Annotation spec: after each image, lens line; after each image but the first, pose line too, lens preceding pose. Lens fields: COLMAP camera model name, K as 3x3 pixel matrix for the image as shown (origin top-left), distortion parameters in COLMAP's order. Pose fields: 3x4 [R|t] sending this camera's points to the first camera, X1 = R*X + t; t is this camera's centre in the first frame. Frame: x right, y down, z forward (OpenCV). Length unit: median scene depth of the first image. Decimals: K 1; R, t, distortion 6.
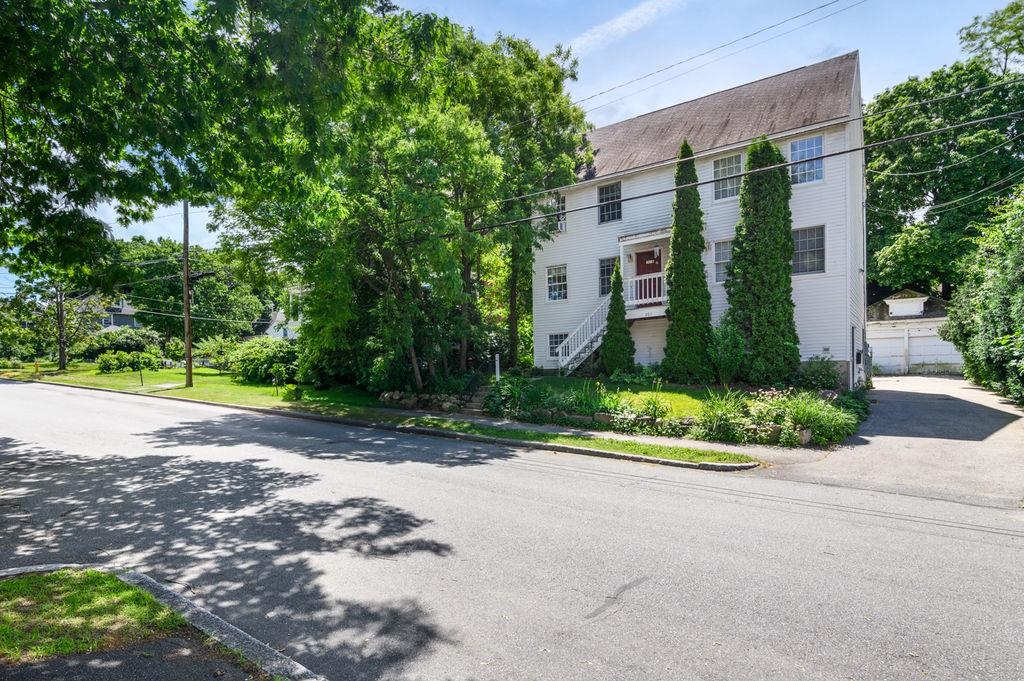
lens RADIAL K [[523.9, 0, 511.3], [0, 523.9, 361.8], [0, 0, 1]] dist [-0.001968, -0.000811]
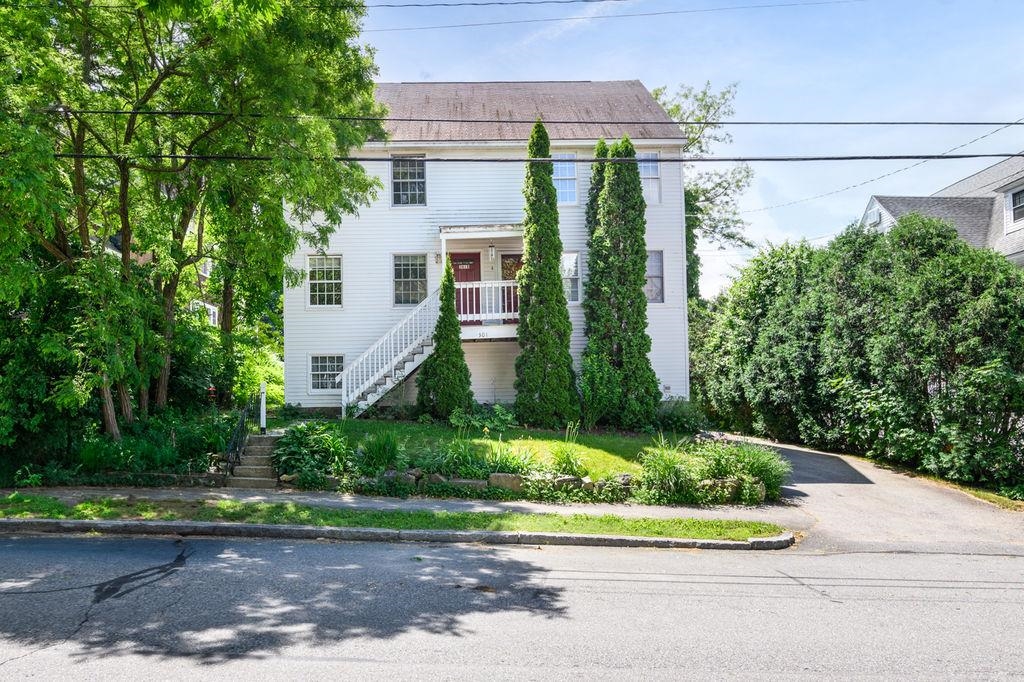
lens RADIAL K [[626.2, 0, 511.6], [0, 626.2, 365.3], [0, 0, 1]] dist [-0.000317, 0.000155]
pose [[0.817178, 0.045612, 0.574577, -0.212797], [-0.014029, 0.998143, -0.059283, 0.004718], [-0.576214, 0.040384, 0.816301, 0.248337]]
